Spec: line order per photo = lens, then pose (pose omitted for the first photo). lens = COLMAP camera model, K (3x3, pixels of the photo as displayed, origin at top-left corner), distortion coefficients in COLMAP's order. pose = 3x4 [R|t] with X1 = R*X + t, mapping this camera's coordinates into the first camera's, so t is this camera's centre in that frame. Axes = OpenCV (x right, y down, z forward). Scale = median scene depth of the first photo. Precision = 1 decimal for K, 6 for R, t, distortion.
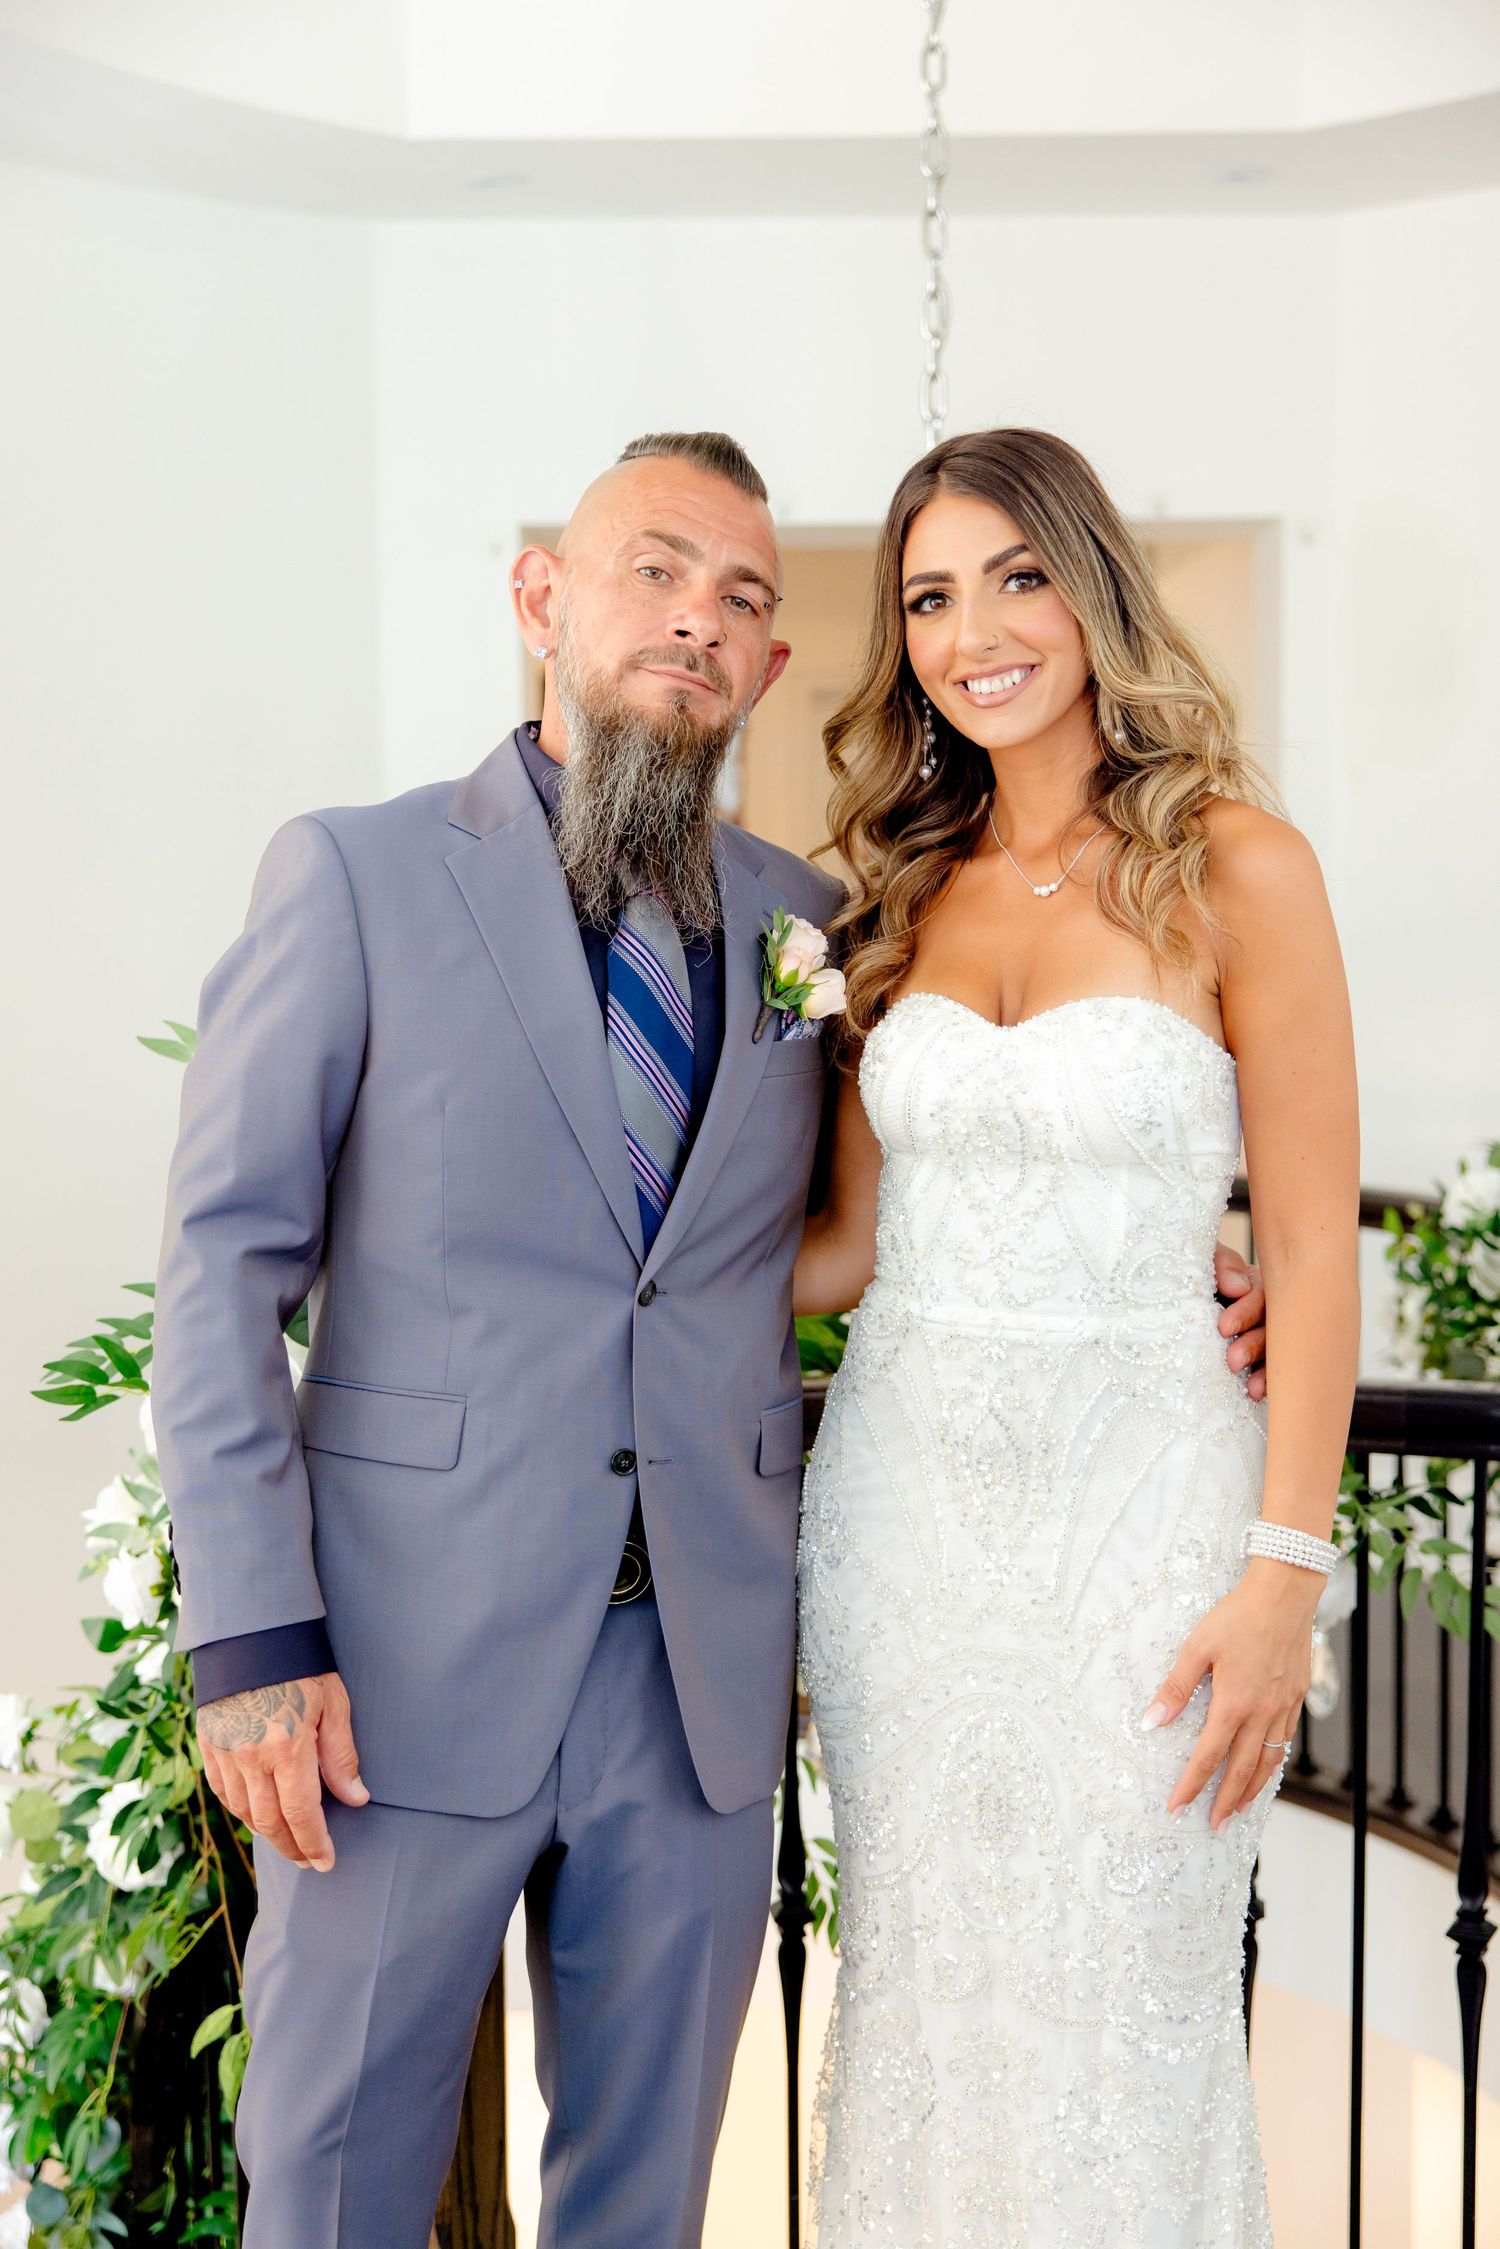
lens RADIAL K [[2955.5, 0, 747.4], [0, 2955.5, 1142.7], [0, 0, 1]] dist [0.018620, 0.029685]
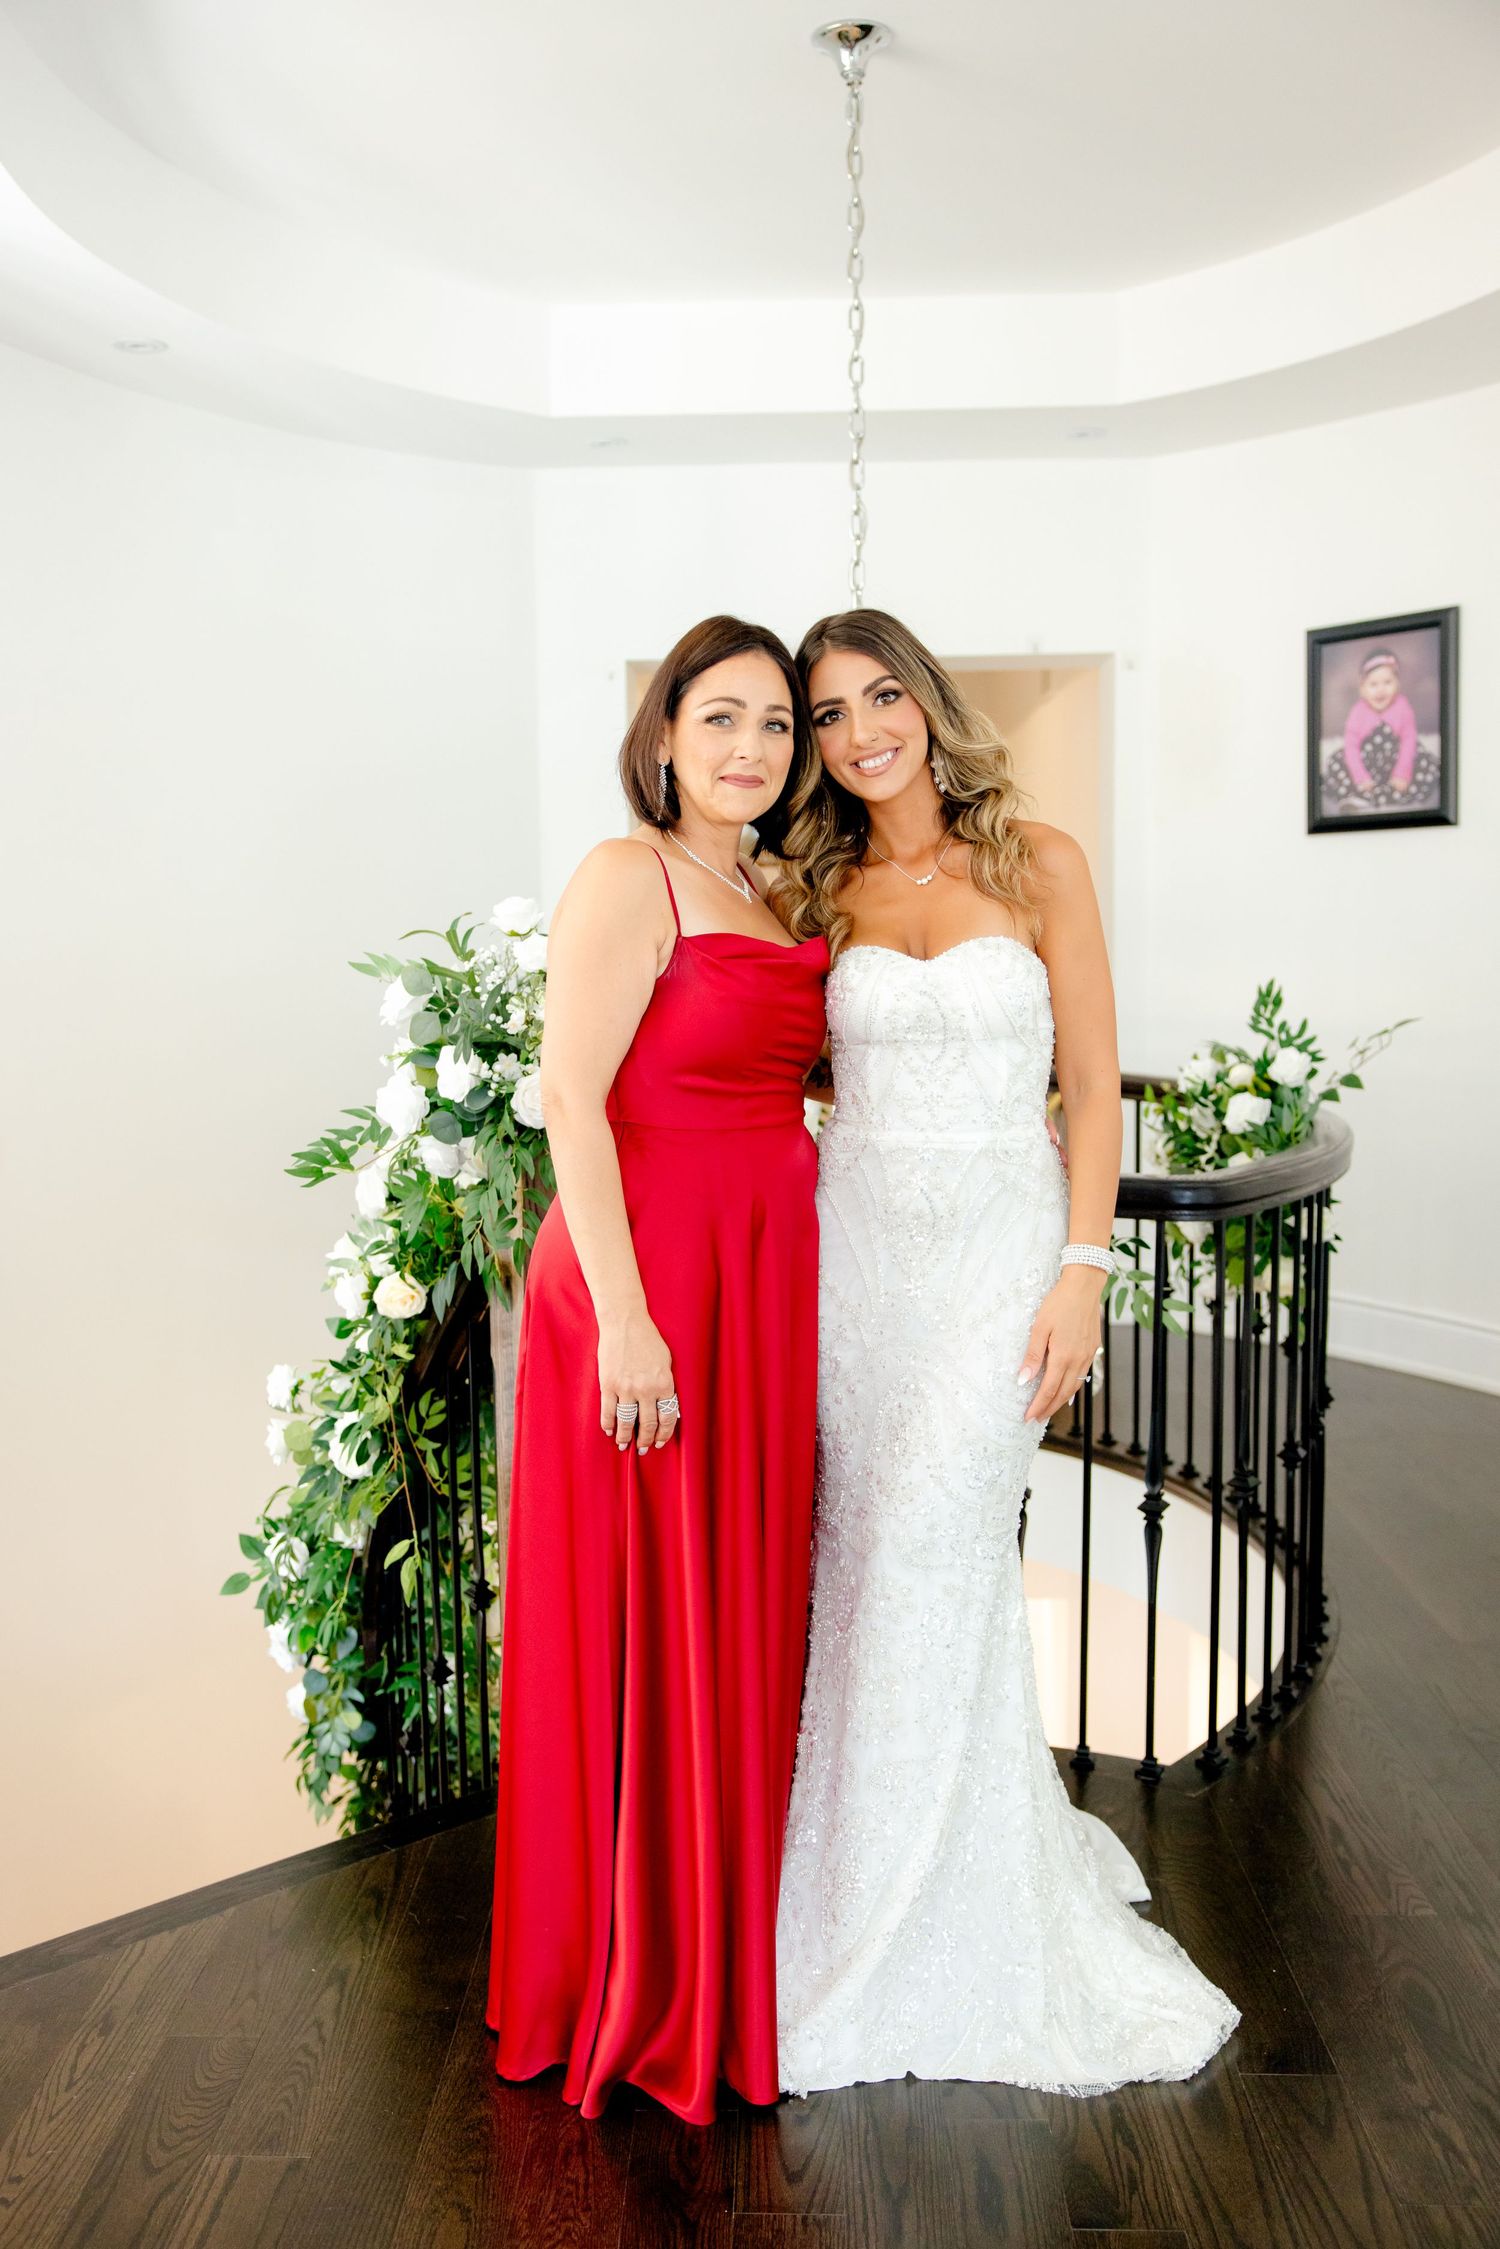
lens RADIAL K [[1958.0, 0, 726.7], [0, 1958.0, 1122.1], [0, 0, 1]] dist [0.005017, 0.002738]
pose [[0.998914, 0.003174, -0.046474, 0.050344], [-0.002150, 0.999754, 0.022058, 0.025136], [0.046533, -0.021934, 0.998676, -0.086332]]
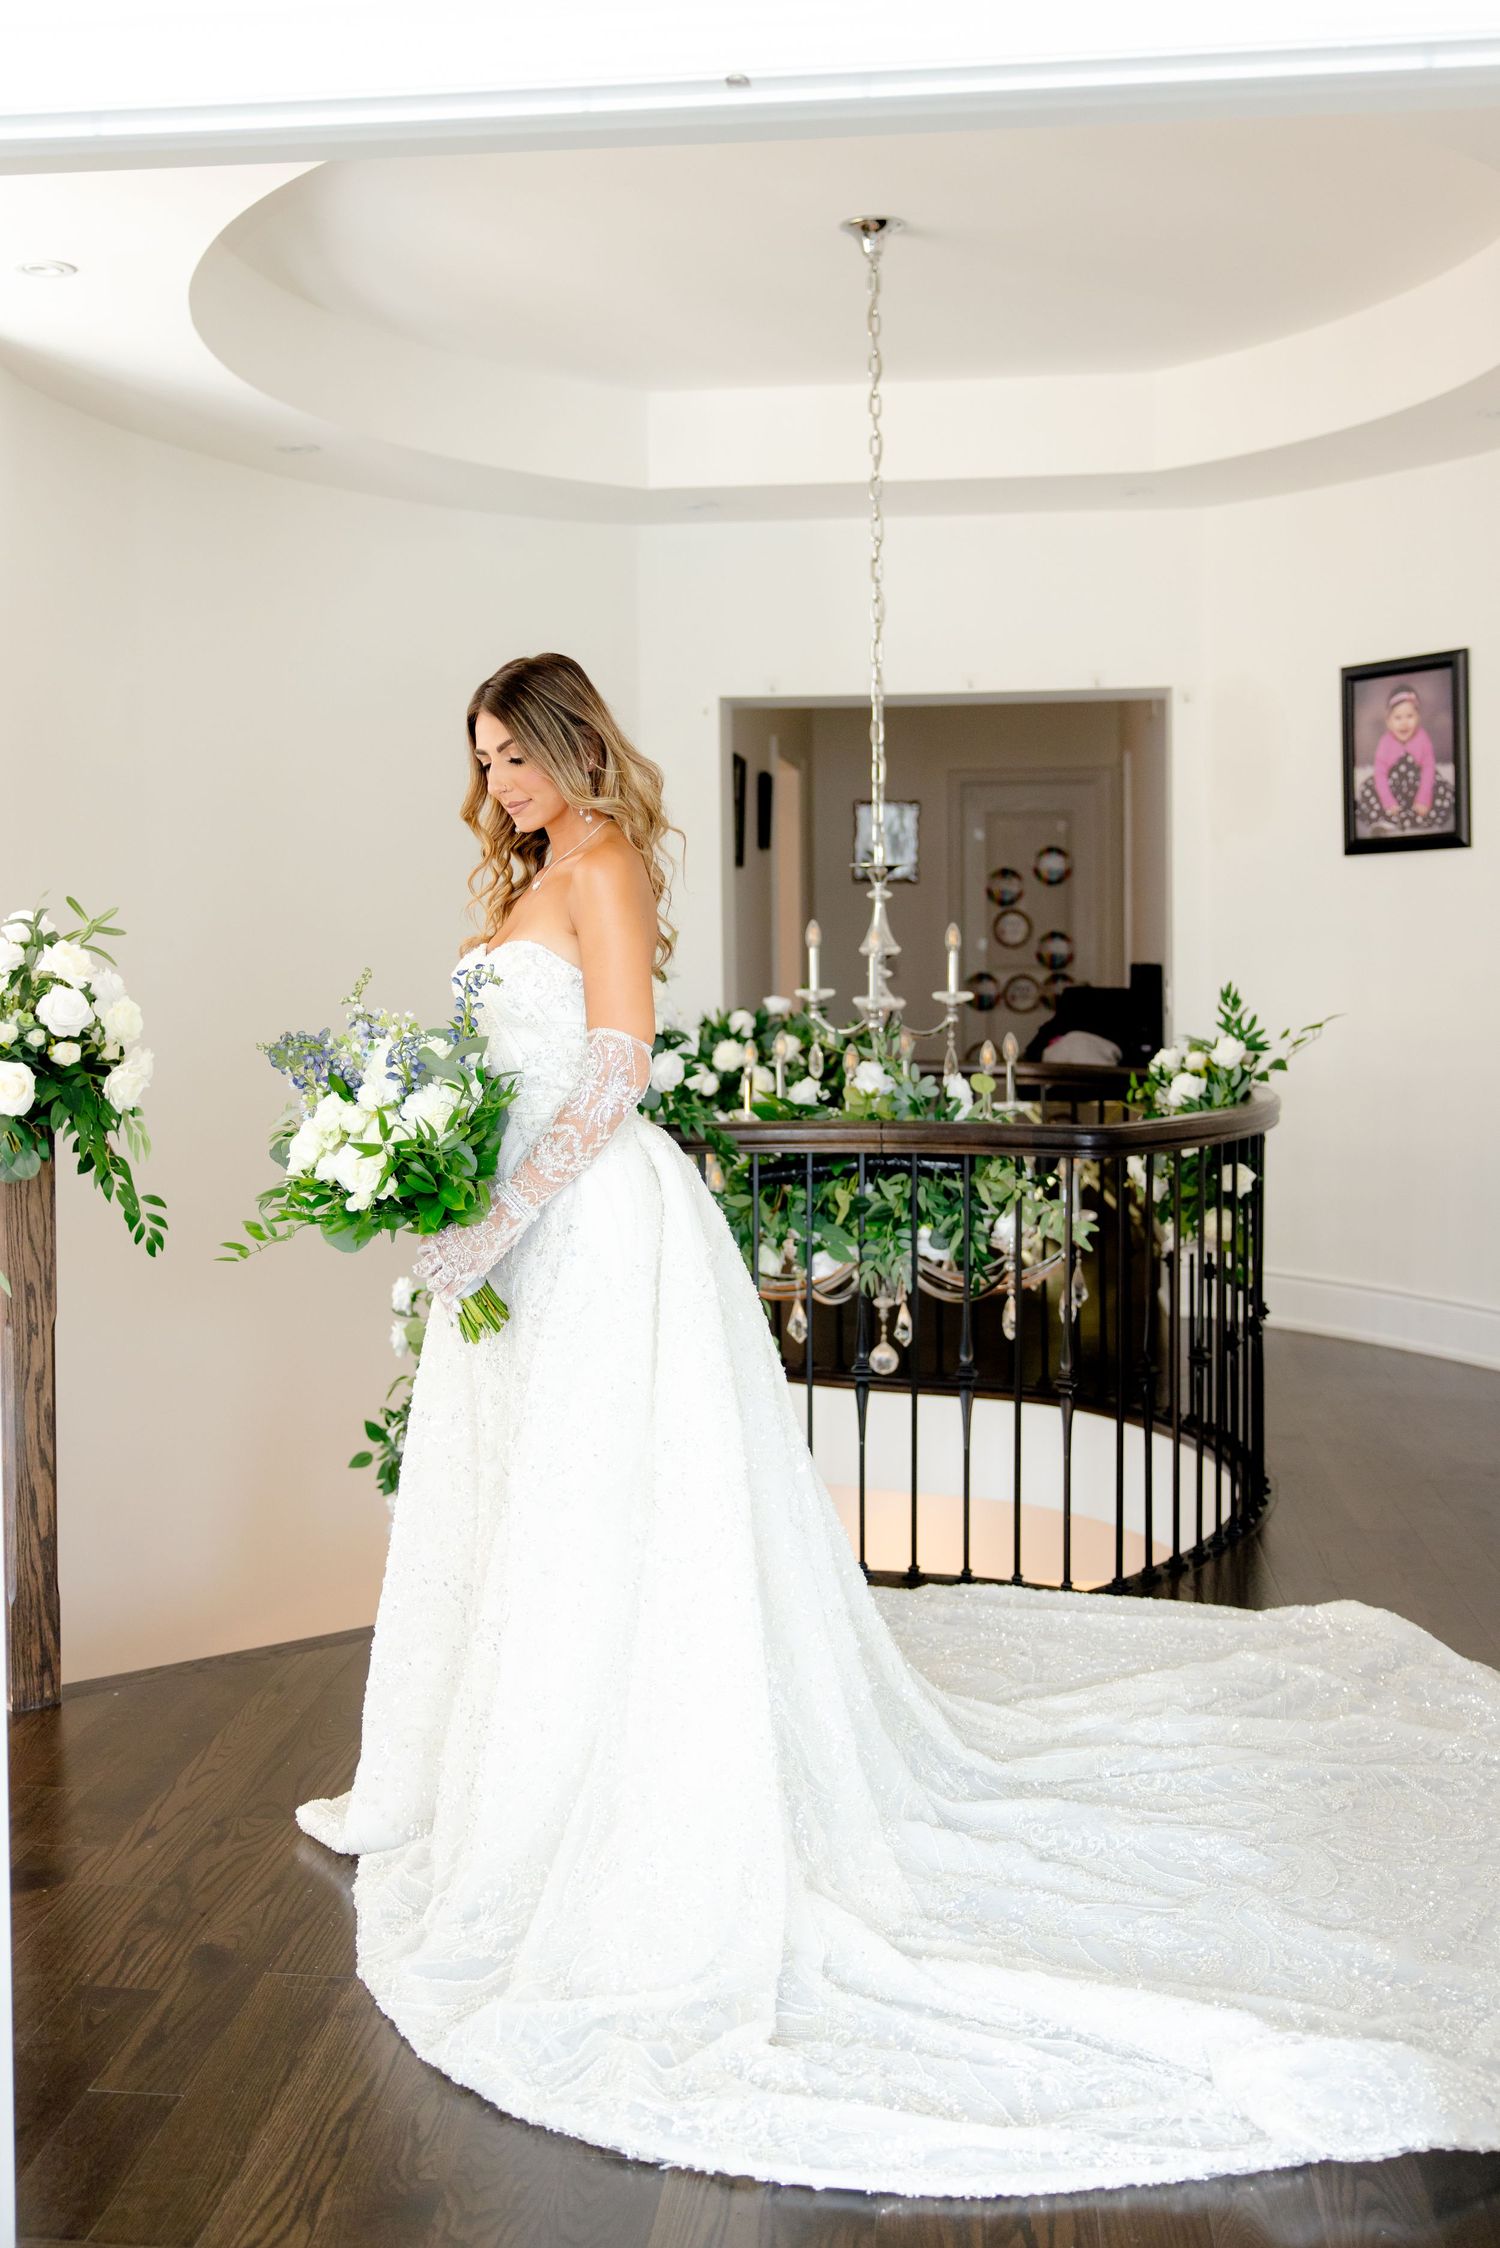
lens RADIAL K [[2263.3, 0, 704.8], [0, 2263.3, 1046.9], [0, 0, 1]] dist [0.034257, -0.009797]
pose [[0.991155, 0.006981, -0.132529, 0.177910], [-0.011382, 0.999407, -0.032486, 0.071962], [0.132223, 0.033707, 0.990647, -0.587240]]
